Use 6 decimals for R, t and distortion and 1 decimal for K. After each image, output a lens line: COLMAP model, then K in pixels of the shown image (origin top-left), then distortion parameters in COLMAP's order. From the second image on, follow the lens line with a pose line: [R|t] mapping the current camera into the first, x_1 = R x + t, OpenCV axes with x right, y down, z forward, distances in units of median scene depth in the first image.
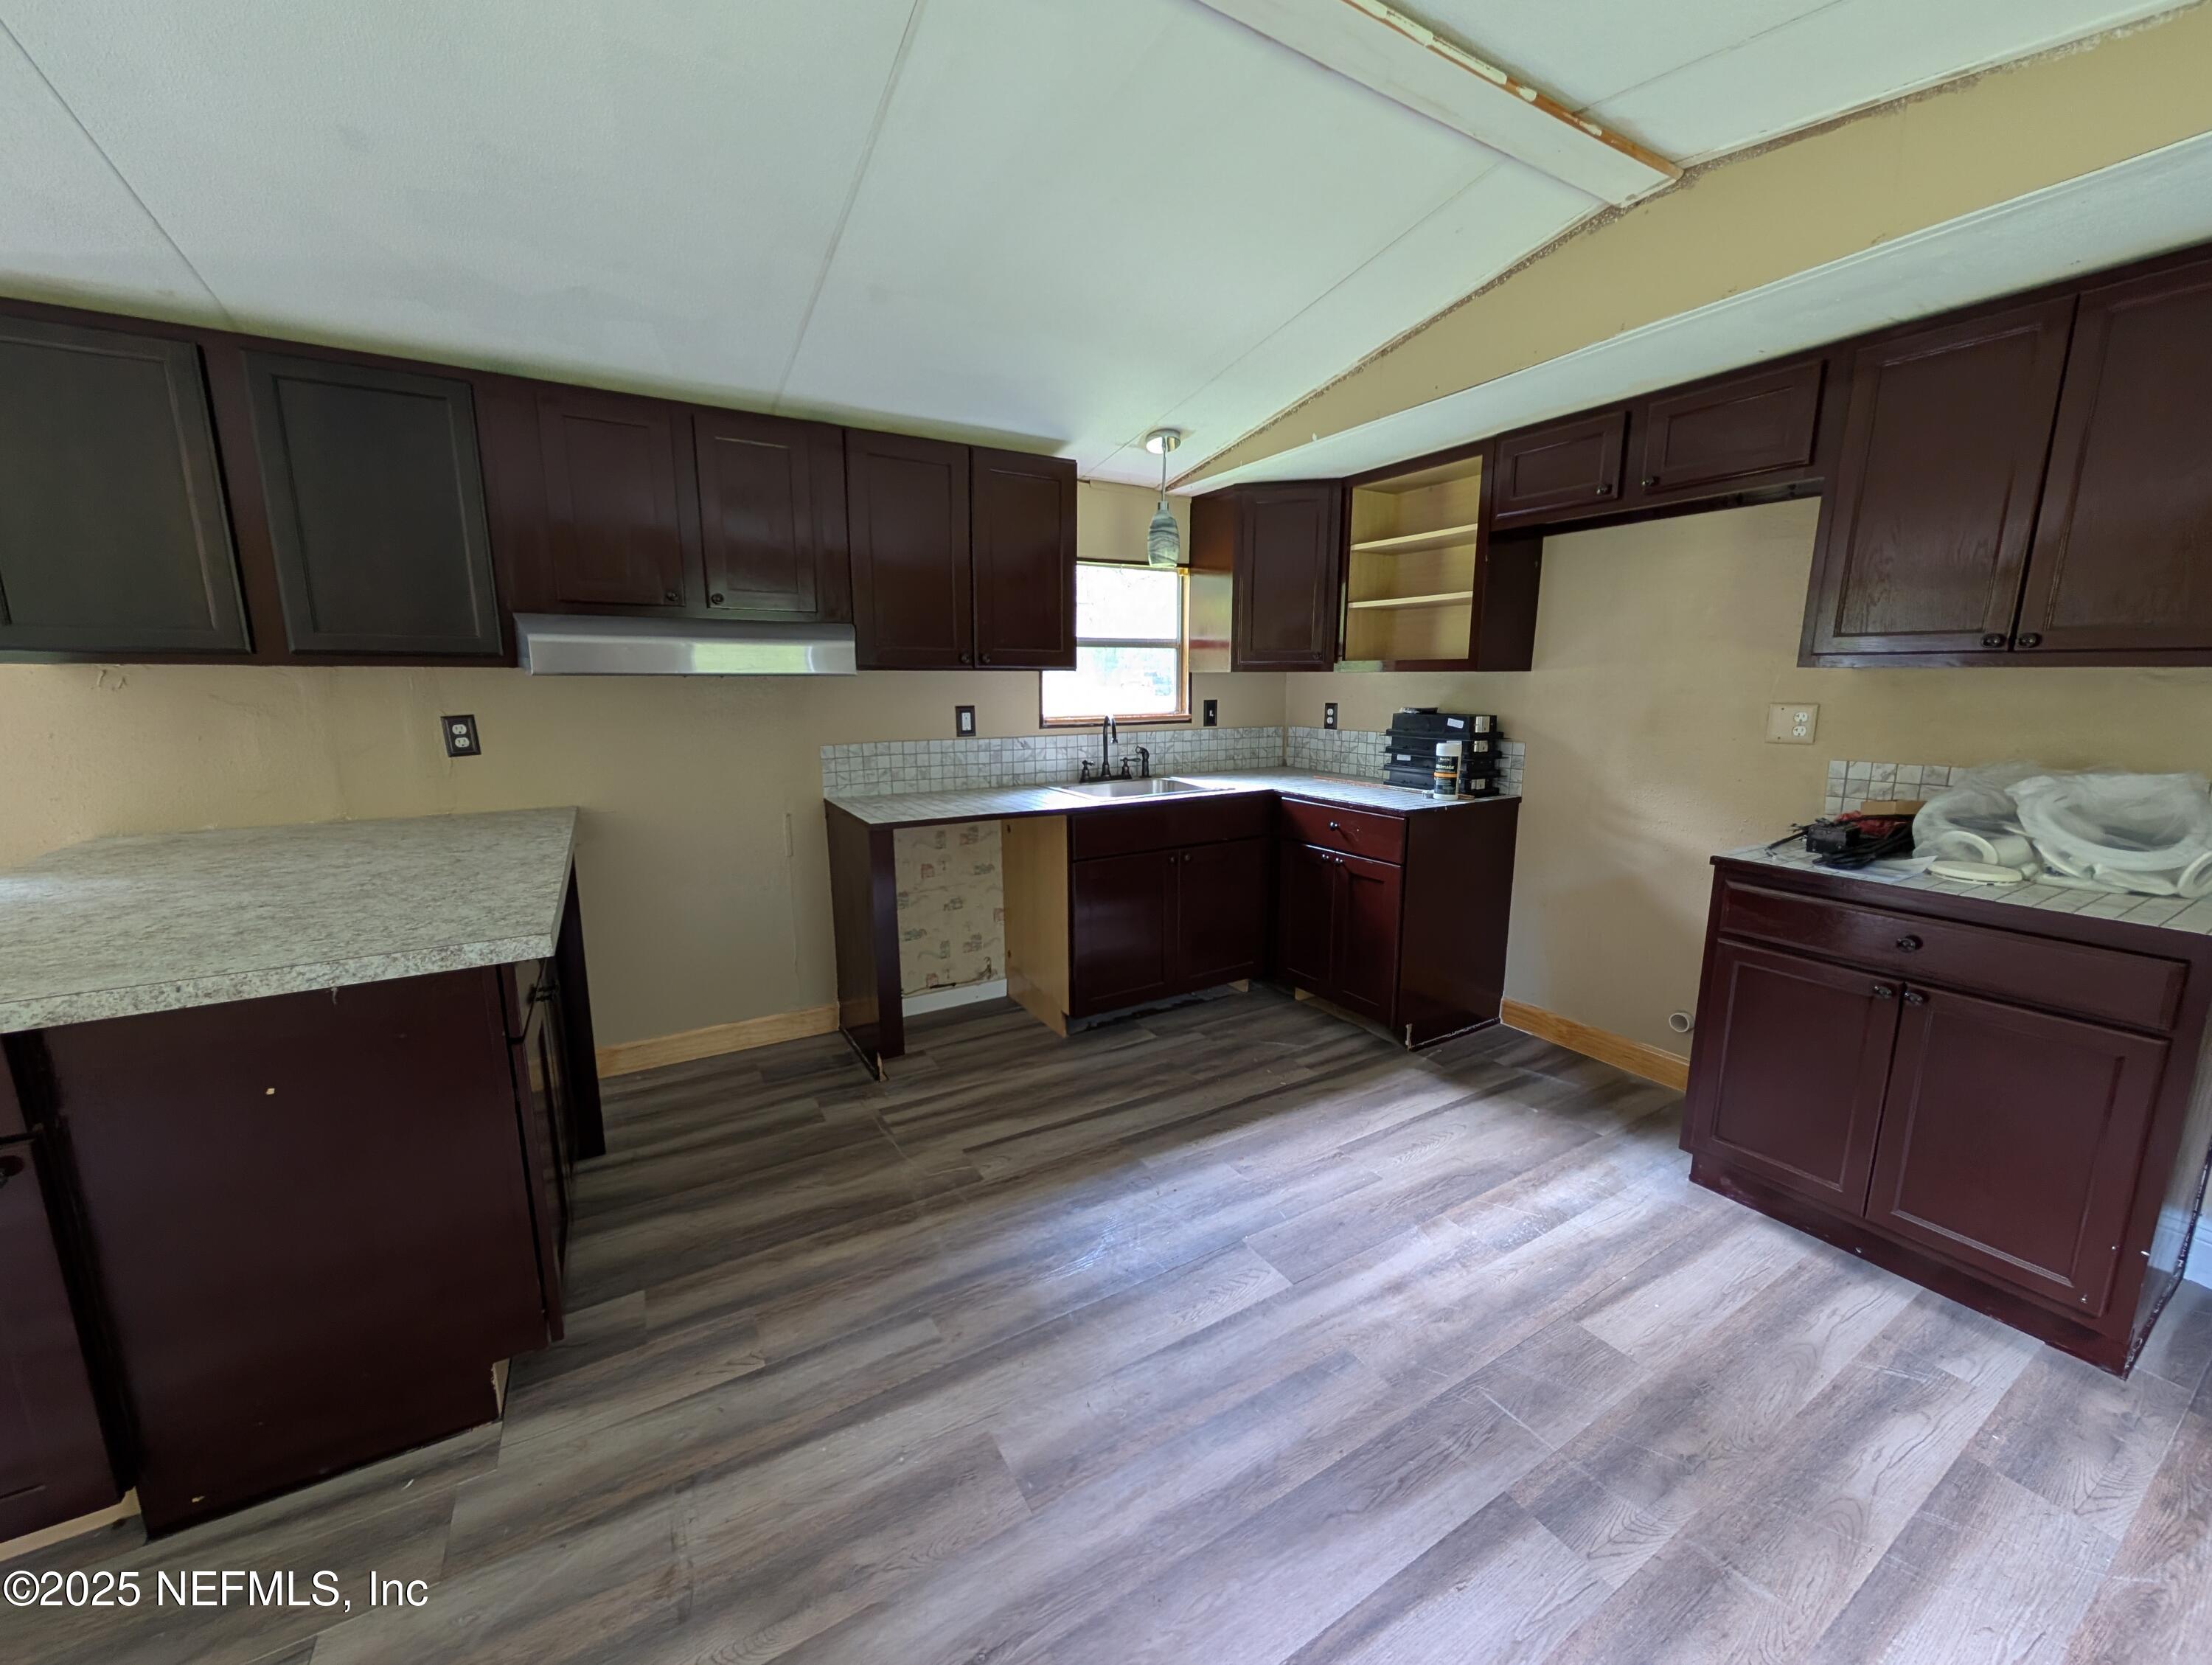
lens RADIAL K [[838.7, 0, 1103.3], [0, 838.7, 832.1], [0, 0, 1]] dist [-0.003431, -0.000262]
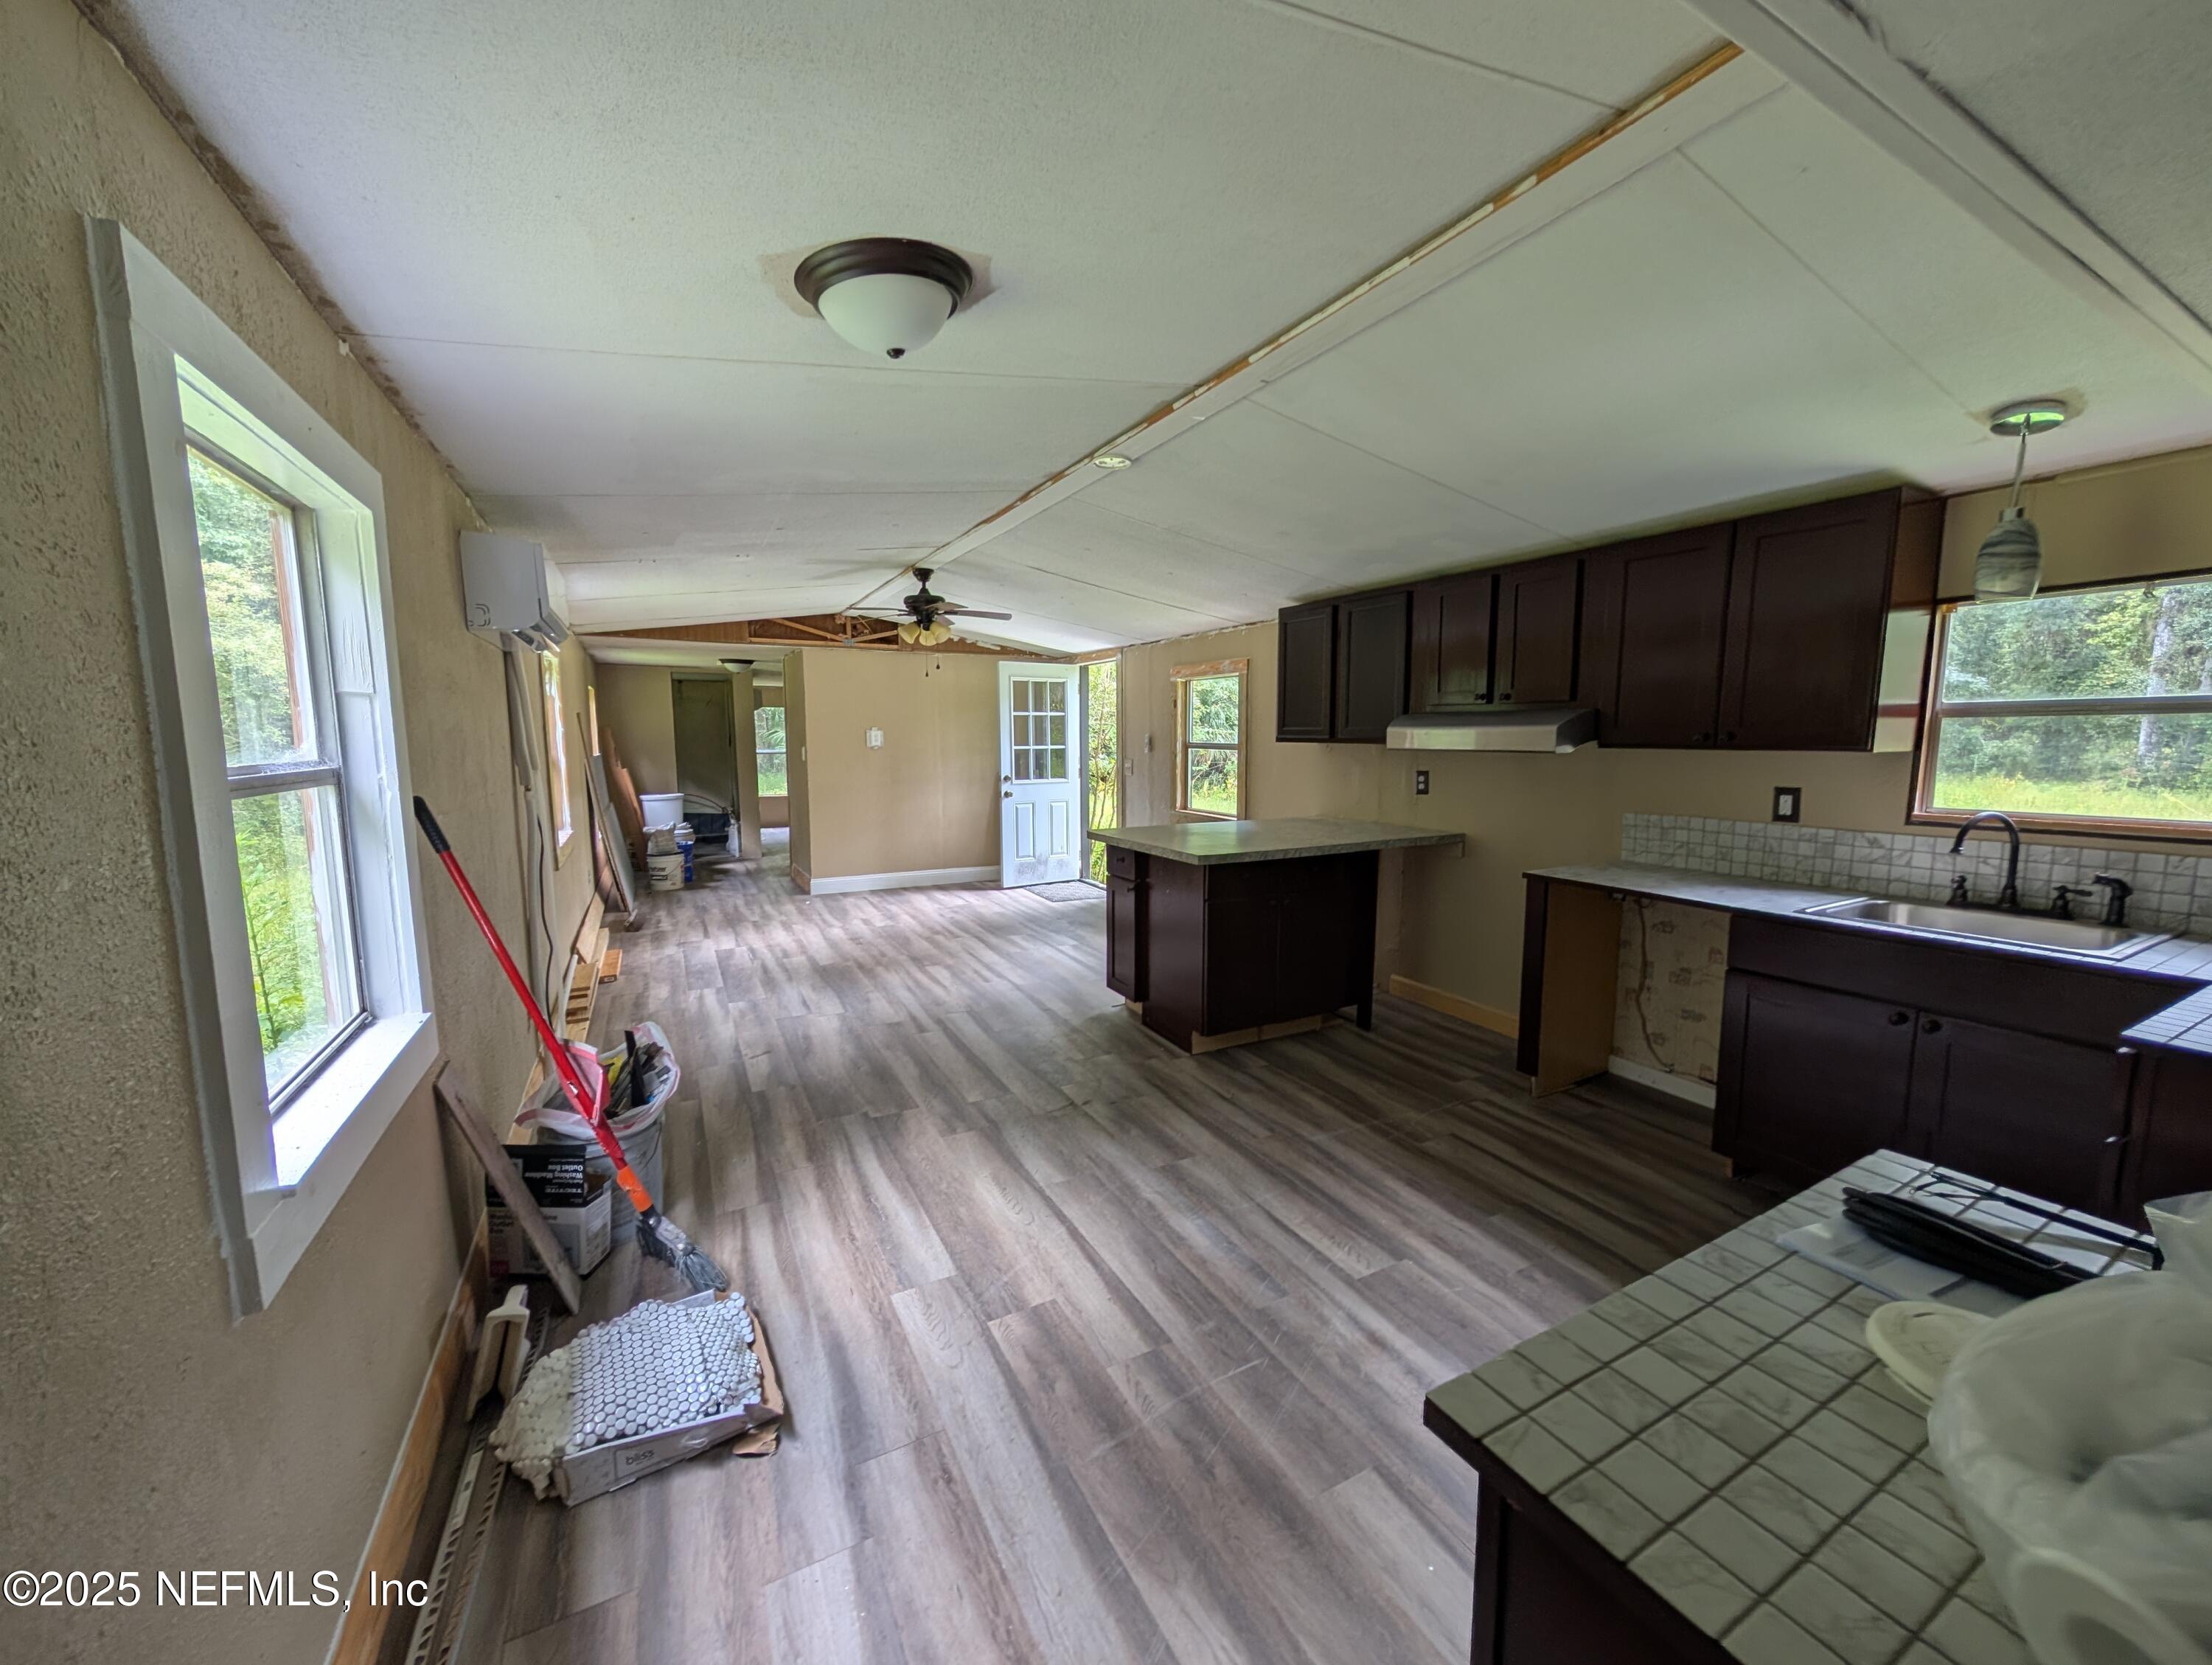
lens RADIAL K [[838.7, 0, 1111.1], [0, 838.7, 831.9], [0, 0, 1]] dist [-0.003431, -0.000262]
pose [[-0.041023, 0.115499, -0.992460, 1.104319], [-0.177577, 0.976640, 0.120998, -0.124908], [0.983252, 0.181202, -0.019554, 0.474890]]
